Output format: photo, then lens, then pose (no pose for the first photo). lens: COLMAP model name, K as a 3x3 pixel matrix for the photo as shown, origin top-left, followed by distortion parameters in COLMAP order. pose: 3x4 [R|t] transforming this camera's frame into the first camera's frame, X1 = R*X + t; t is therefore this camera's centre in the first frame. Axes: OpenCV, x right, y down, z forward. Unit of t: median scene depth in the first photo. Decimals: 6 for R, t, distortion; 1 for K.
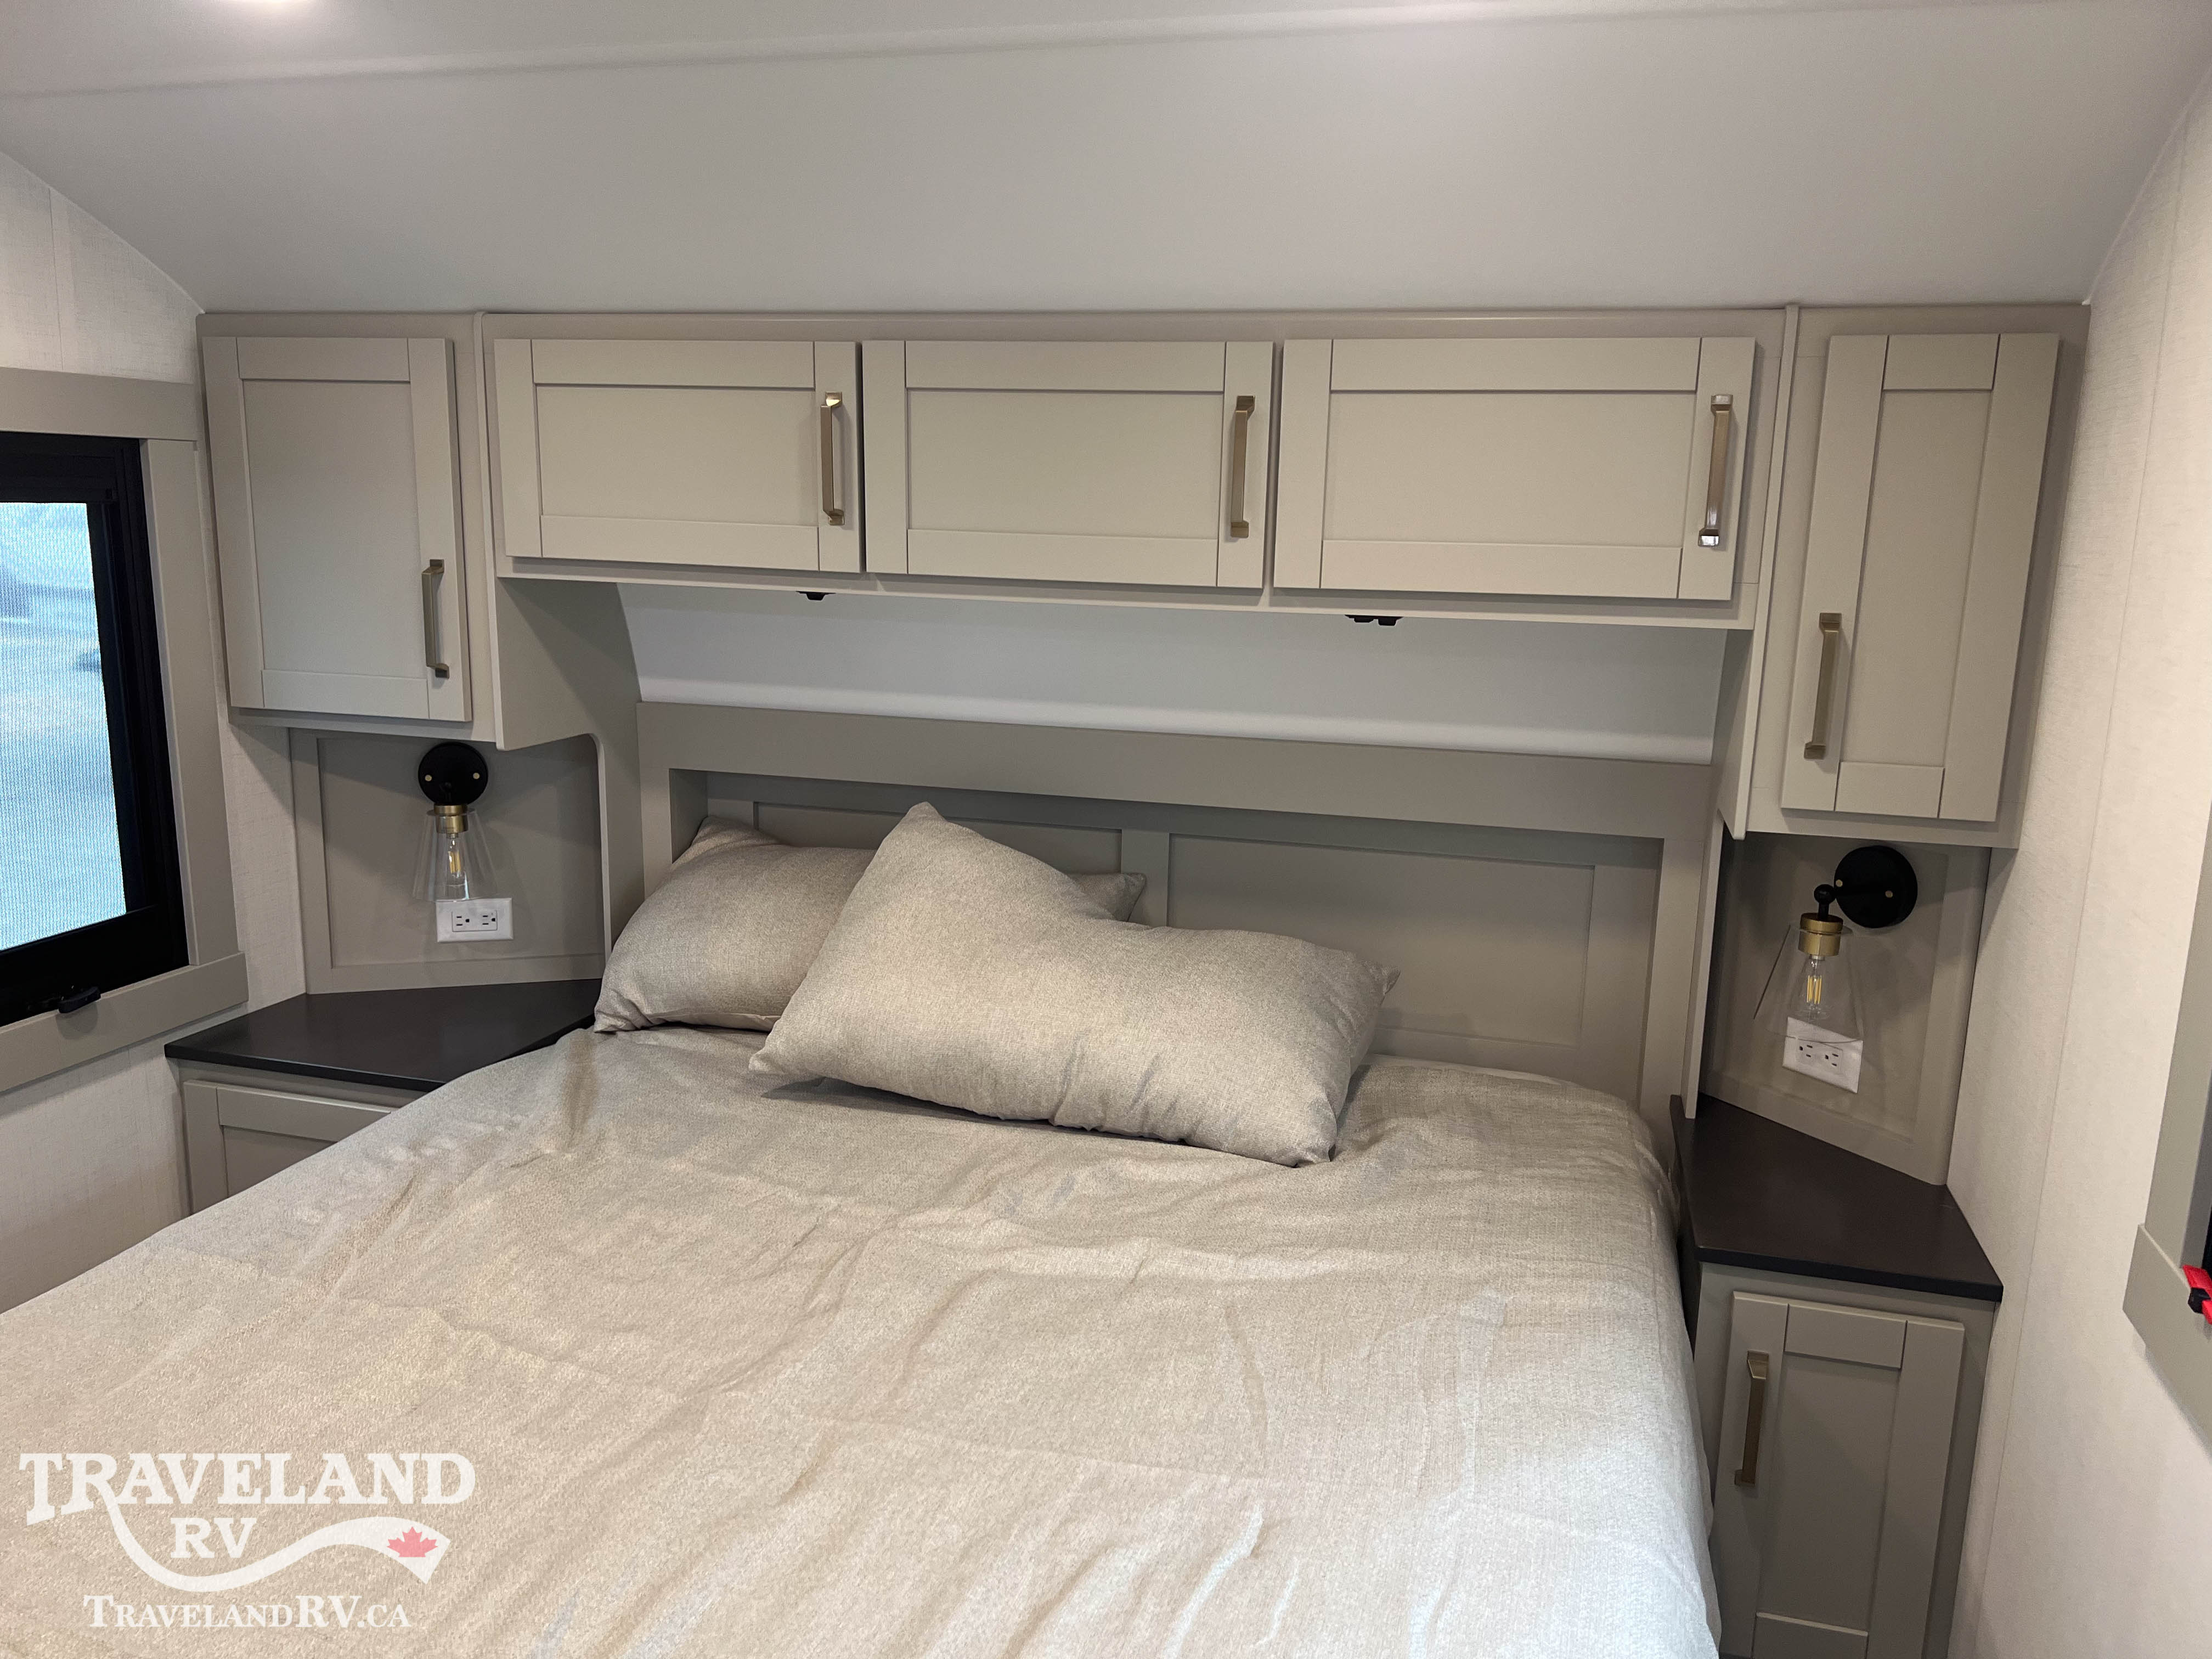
lens RADIAL K [[1660.2, 0, 1110.5], [0, 1660.2, 846.0], [0, 0, 1]] dist [0.064163, -0.077215]
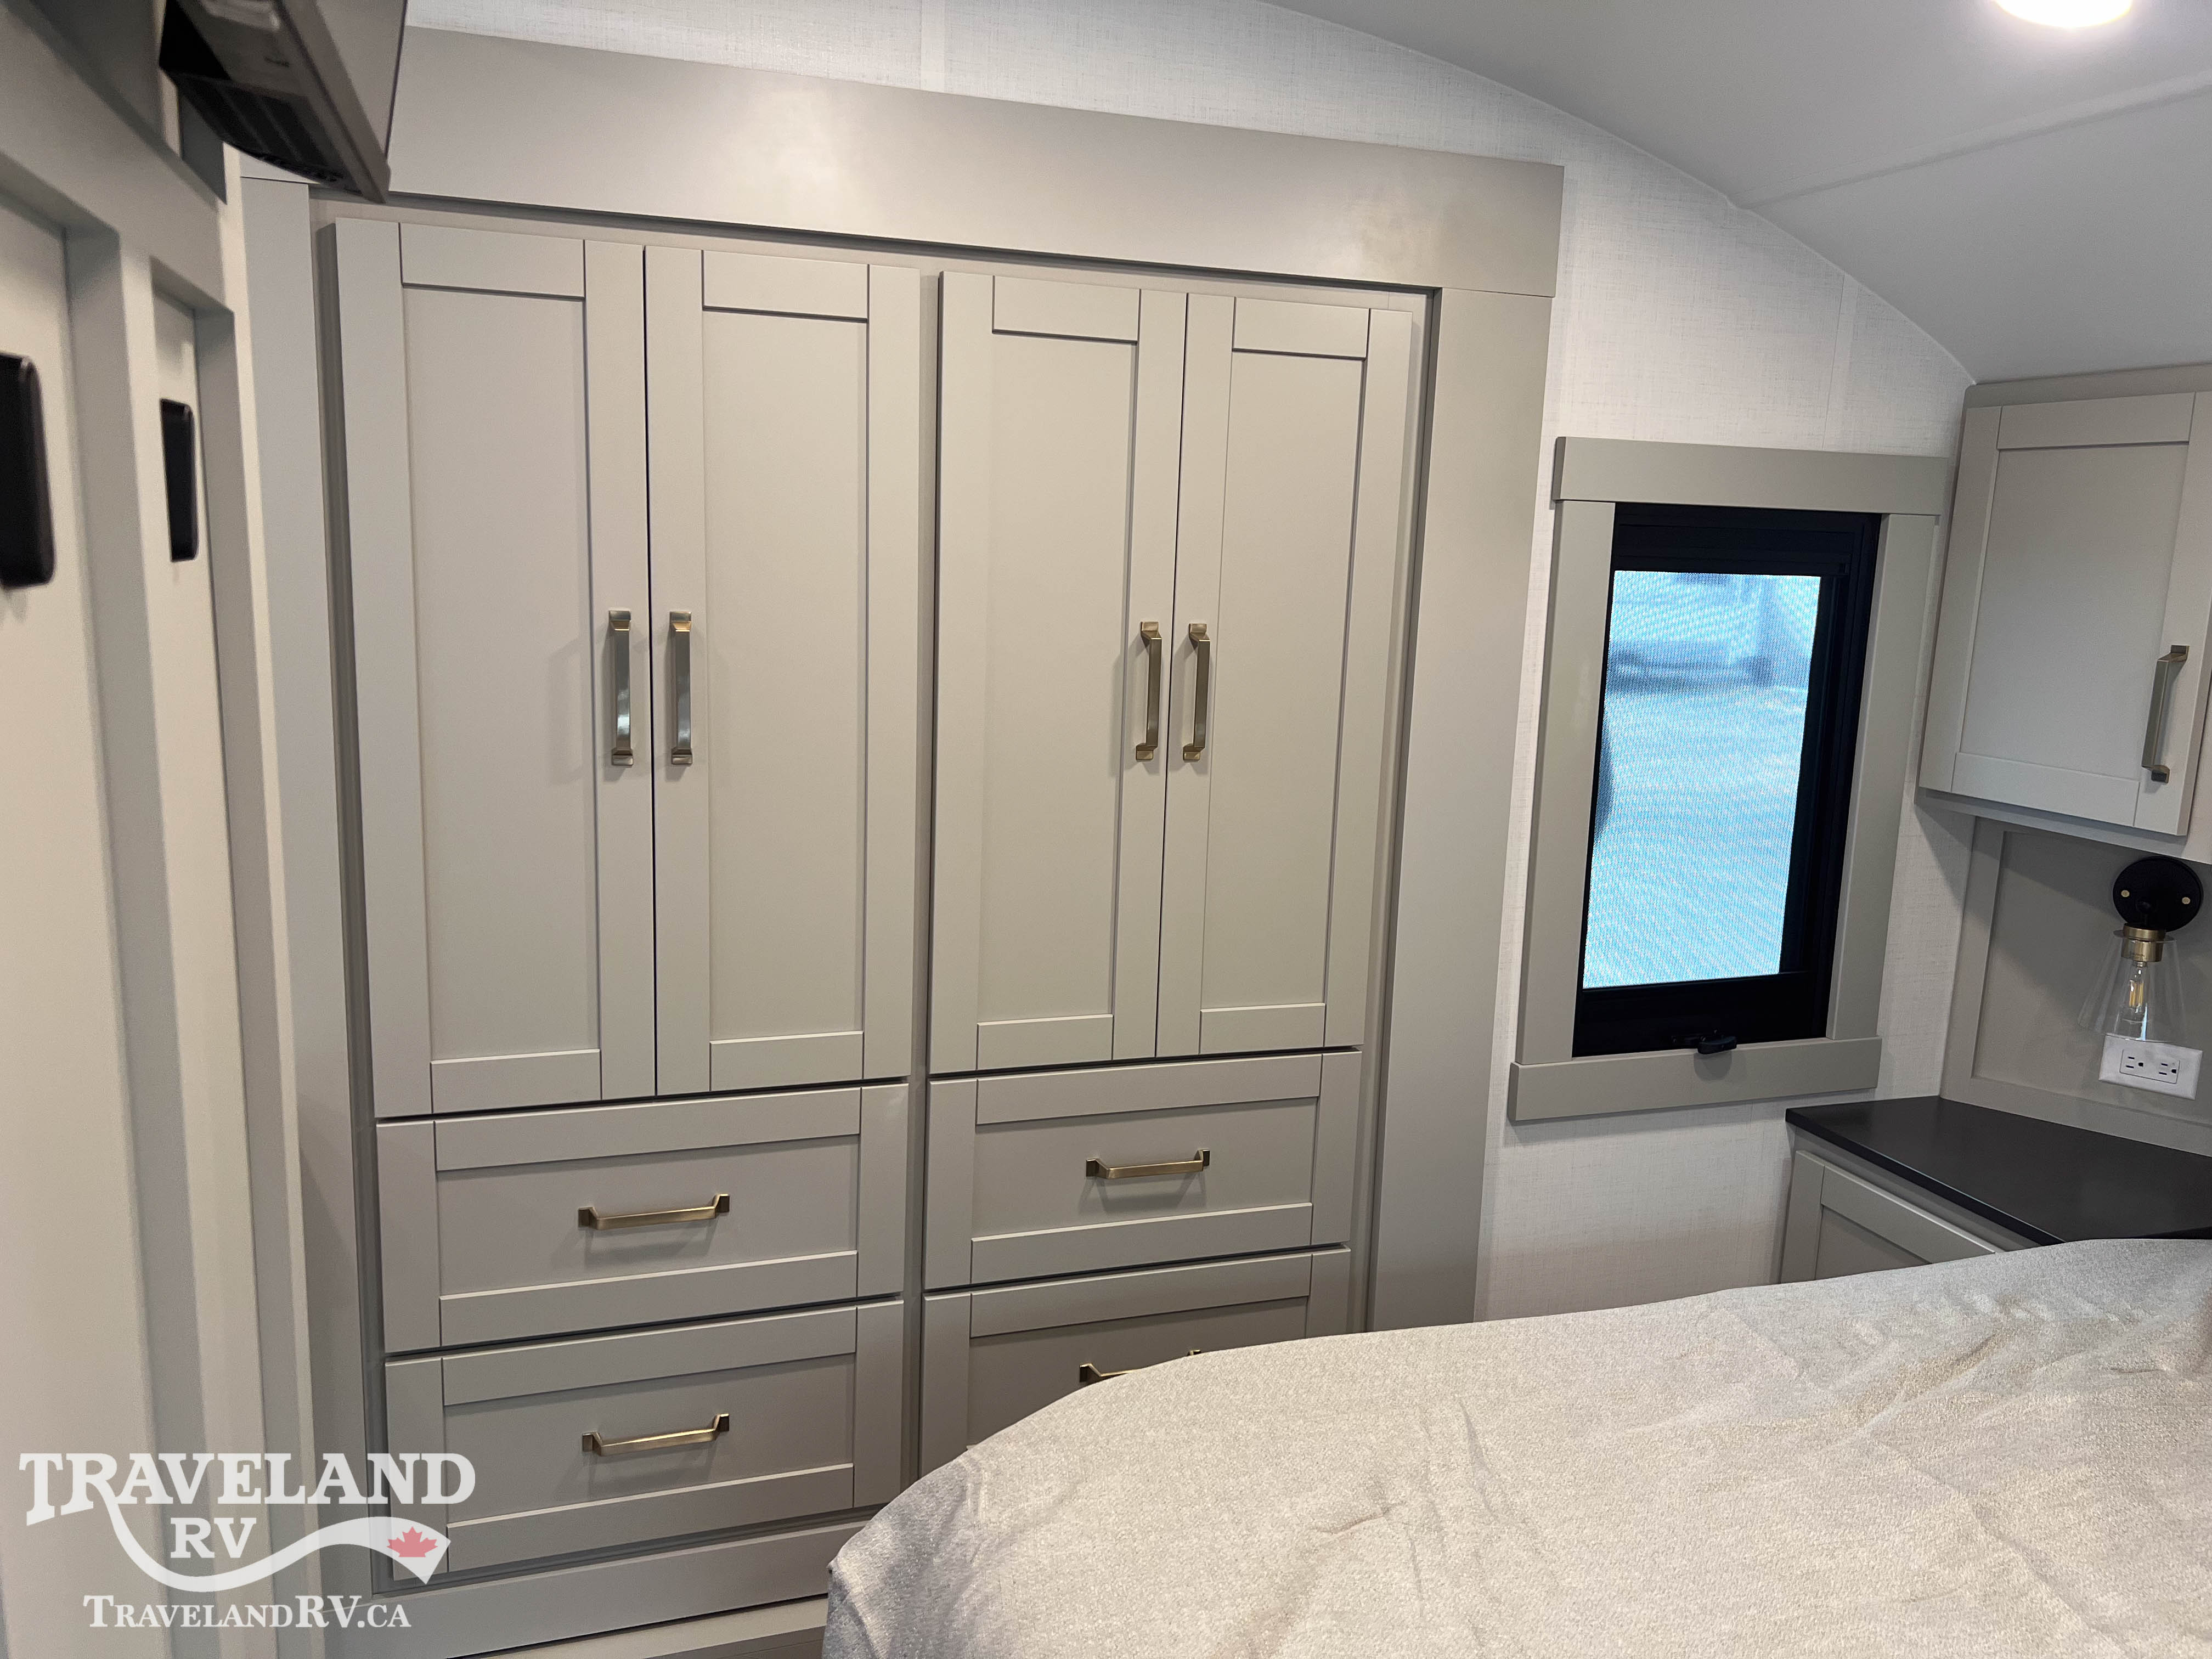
lens RADIAL K [[1660.2, 0, 1090.3], [0, 1660.2, 831.3], [0, 0, 1]] dist [0.064163, -0.077215]
pose [[0.558613, 0.139153, -0.817672, 0.003852], [-0.186488, 0.981657, 0.039657, -0.008109], [0.808192, 0.130334, 0.574317, 0.070011]]
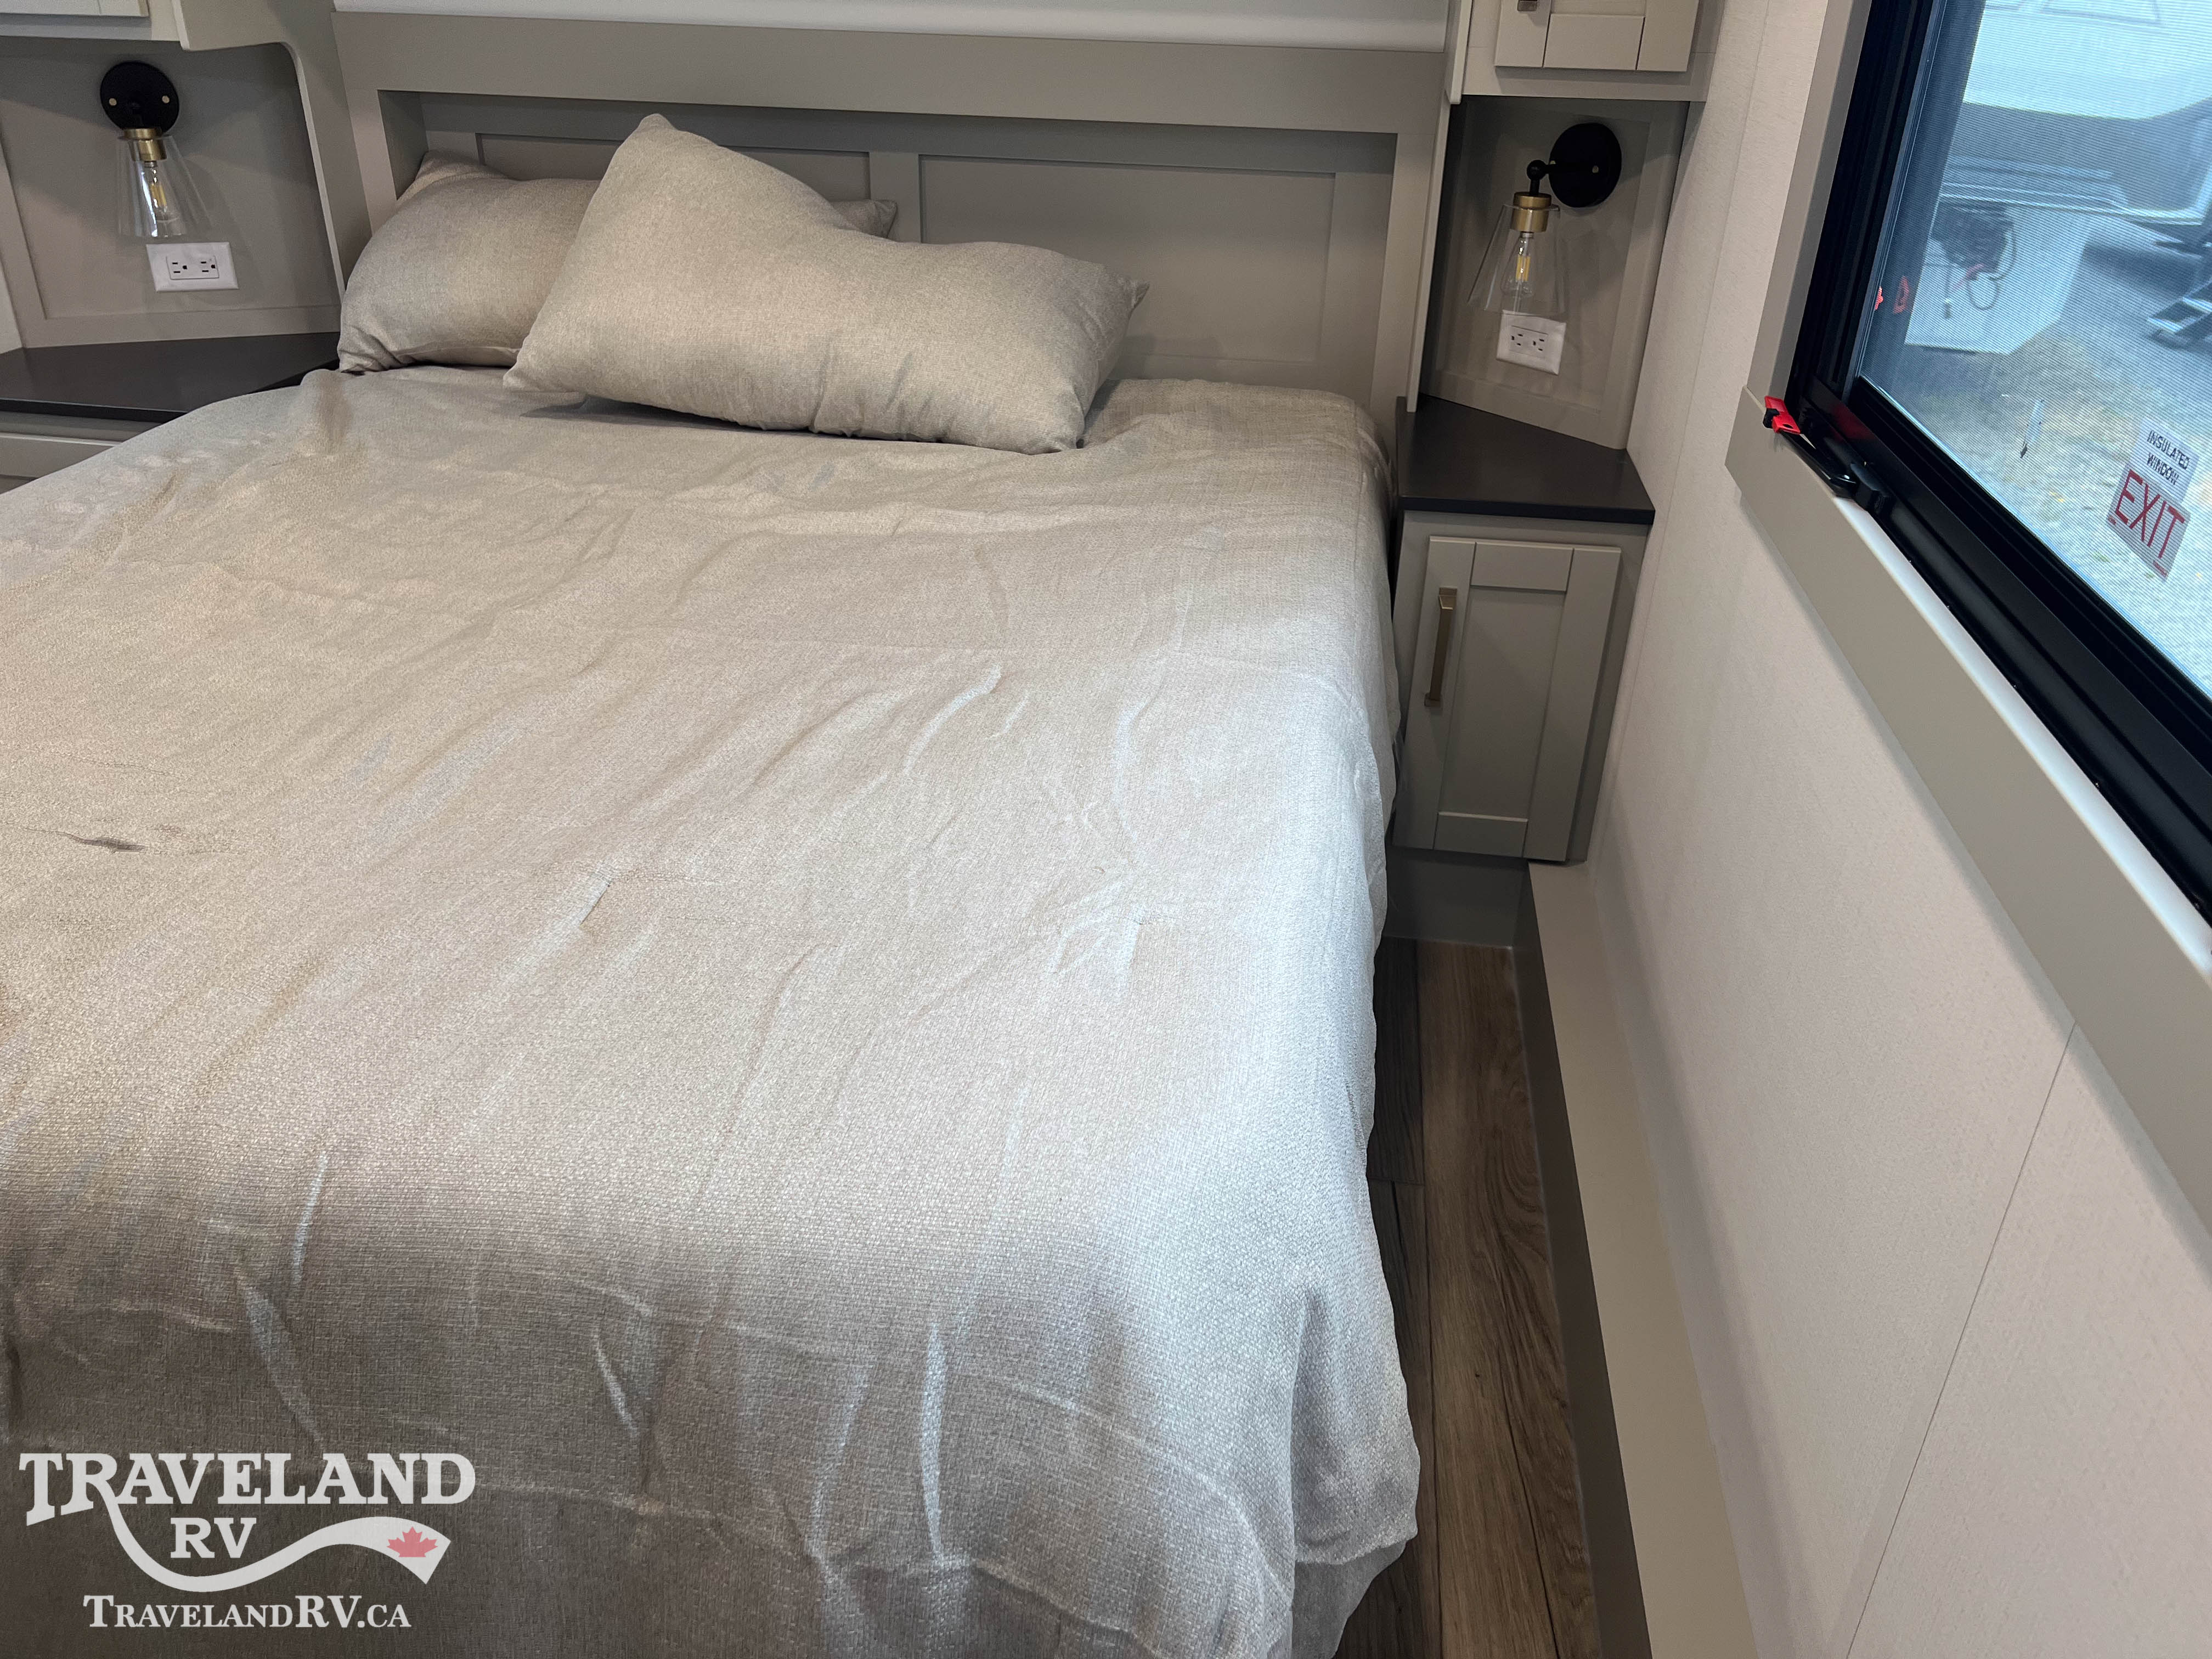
lens RADIAL K [[1660.2, 0, 1105.5], [0, 1660.2, 837.0], [0, 0, 1]] dist [0.064163, -0.077215]
pose [[0.992729, -0.059134, 0.104847, 0.022308], [0.025613, 0.954837, 0.296024, 0.107122], [-0.117616, -0.291186, 0.949409, -0.086428]]
